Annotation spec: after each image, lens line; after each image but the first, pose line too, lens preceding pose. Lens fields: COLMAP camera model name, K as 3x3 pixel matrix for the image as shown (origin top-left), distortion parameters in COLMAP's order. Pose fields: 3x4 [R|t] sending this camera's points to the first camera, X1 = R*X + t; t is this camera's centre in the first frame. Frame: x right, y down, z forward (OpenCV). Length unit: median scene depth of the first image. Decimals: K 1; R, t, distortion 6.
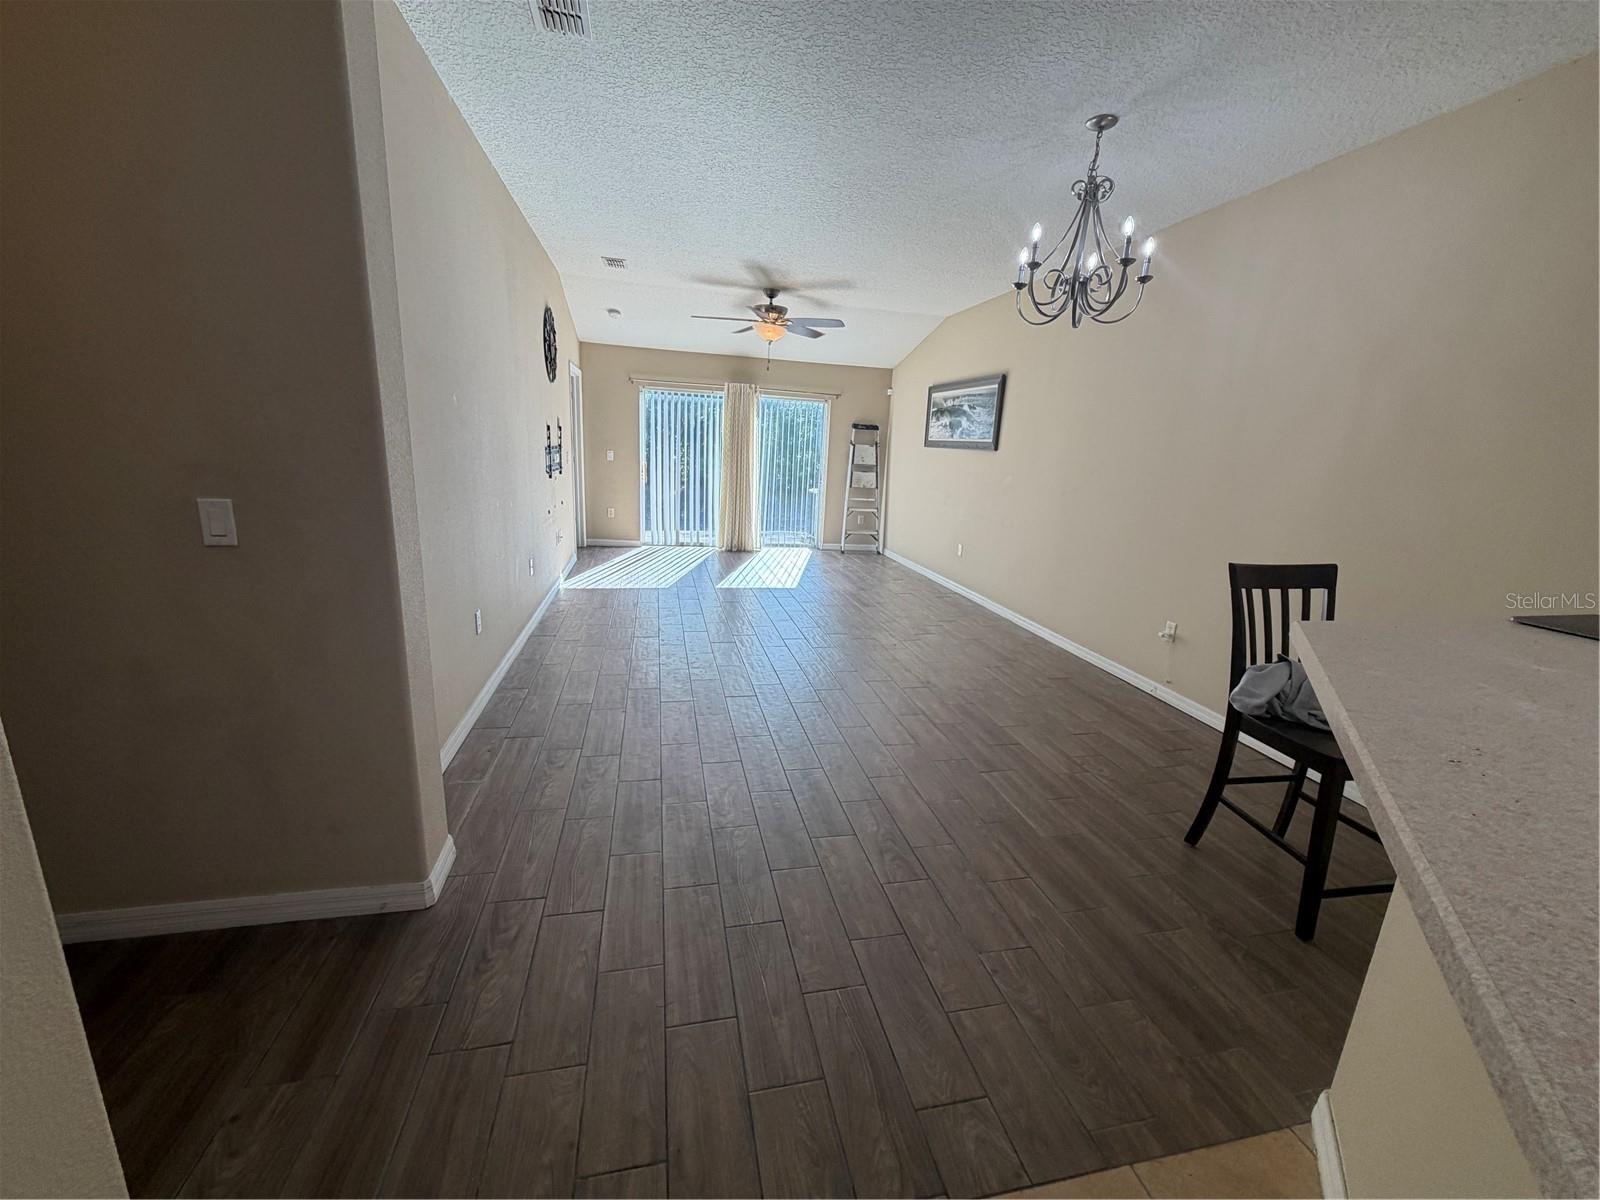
lens RADIAL K [[634.4, 0, 804.2], [0, 634.4, 599.4], [0, 0, 1]] dist [-0.002136, 0.000048]
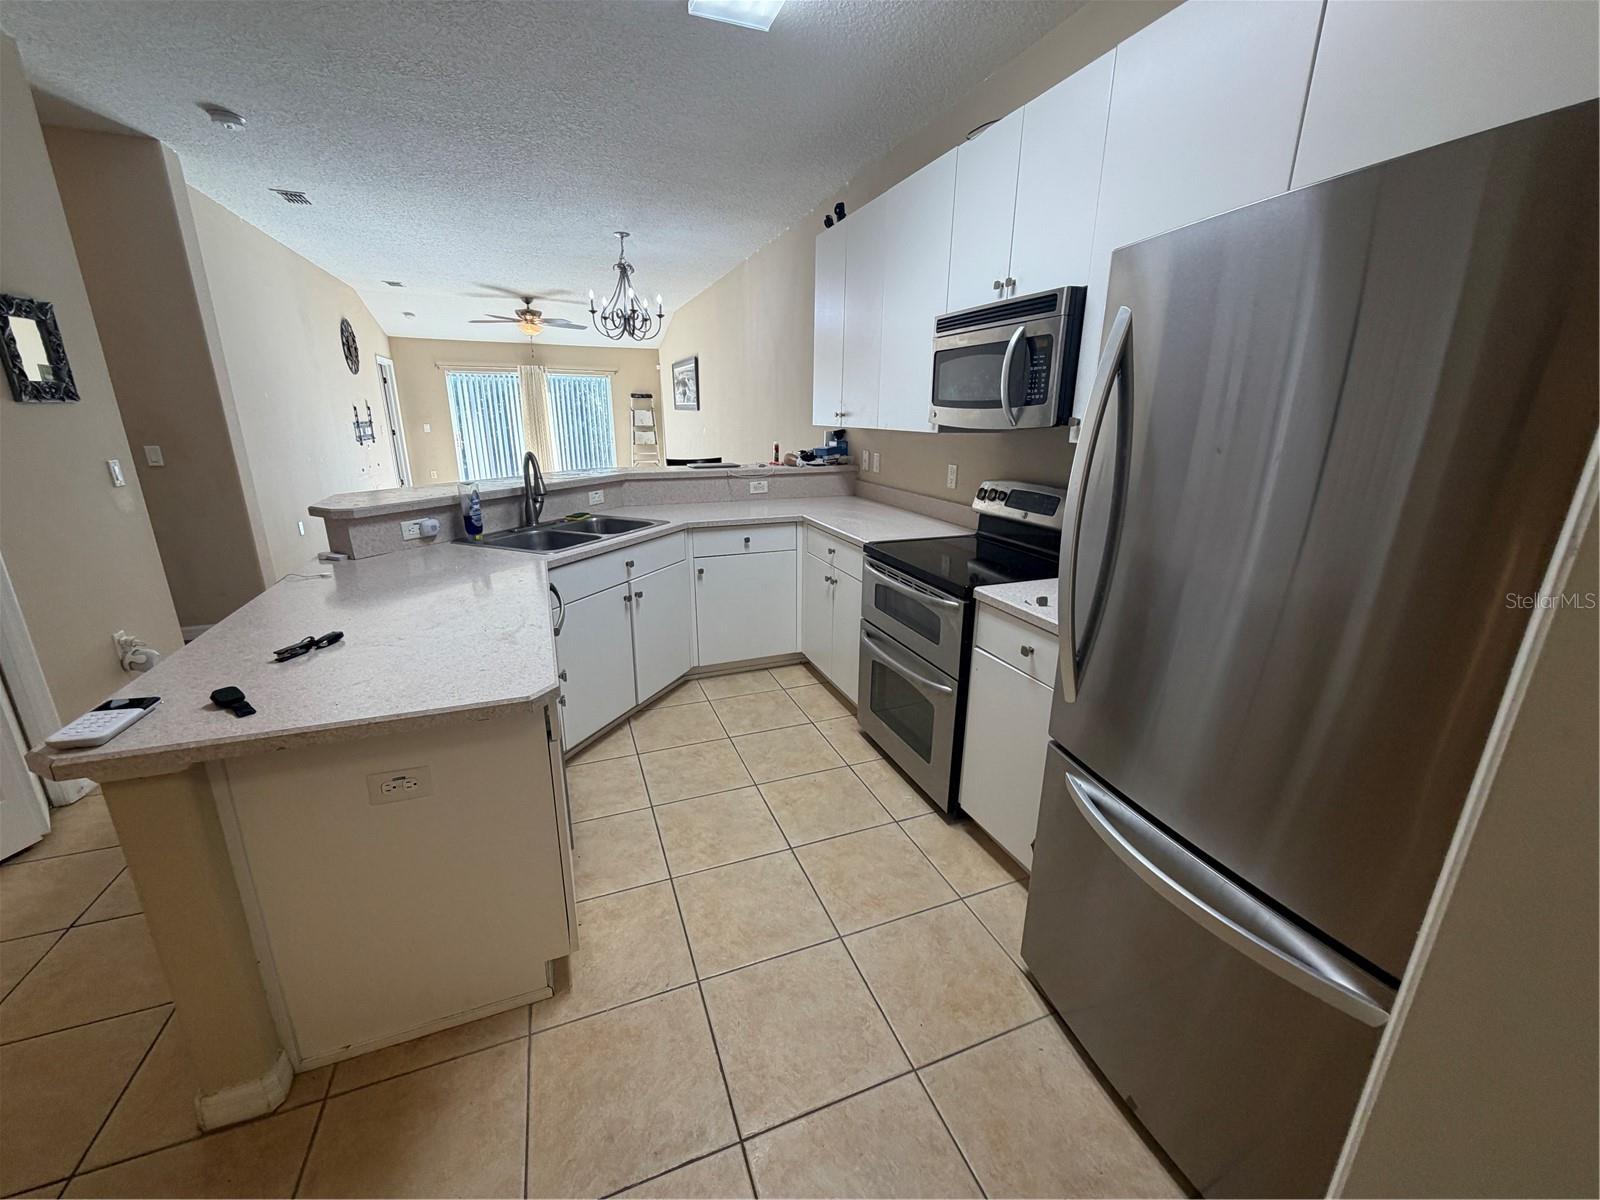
lens RADIAL K [[634.4, 0, 806.0], [0, 634.4, 599.7], [0, 0, 1]] dist [-0.002136, 0.000048]
pose [[0.986666, -0.085655, 0.138396, 0.254634], [0.078316, 0.995261, 0.057643, 0.106092], [-0.142678, -0.046036, 0.988698, -0.393056]]
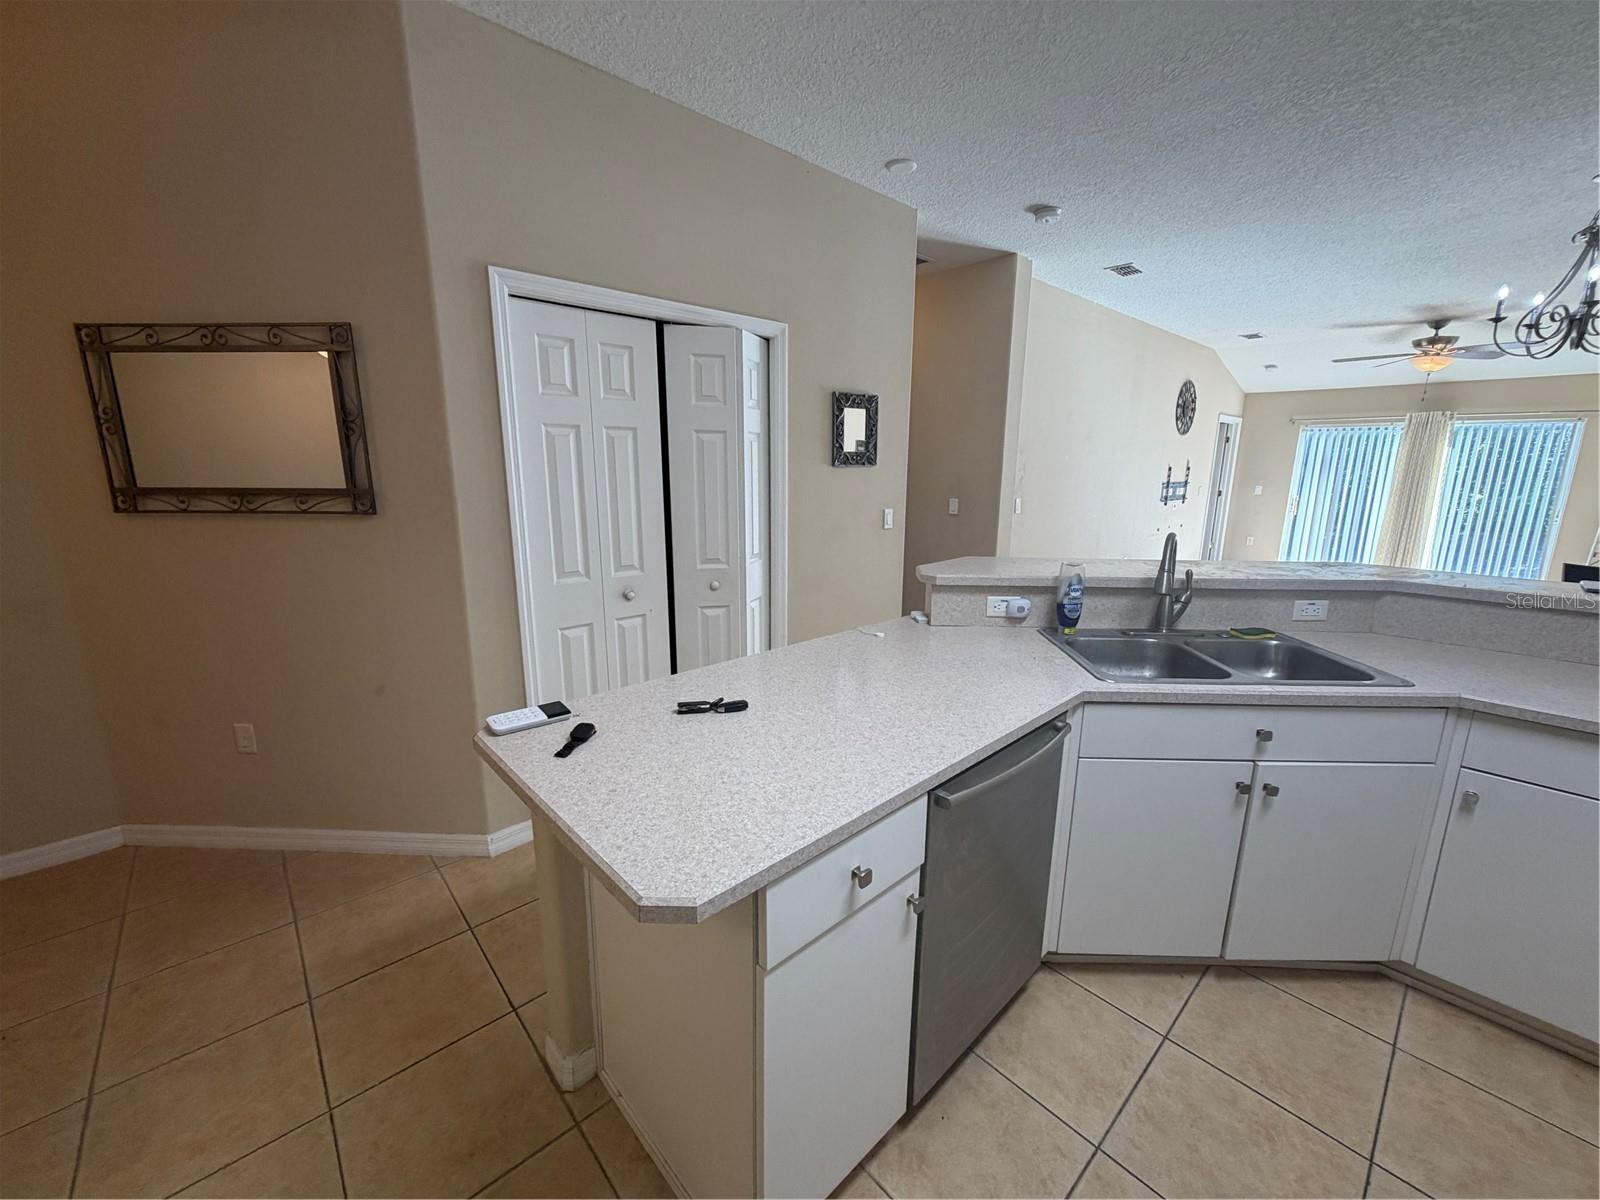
lens RADIAL K [[634.4, 0, 804.8], [0, 634.4, 600.1], [0, 0, 1]] dist [-0.002136, 0.000048]
pose [[0.498558, 0.135172, -0.856252, 0.311463], [-0.187960, 0.981125, 0.045444, 0.070210], [0.846233, 0.138285, 0.514555, -0.249727]]
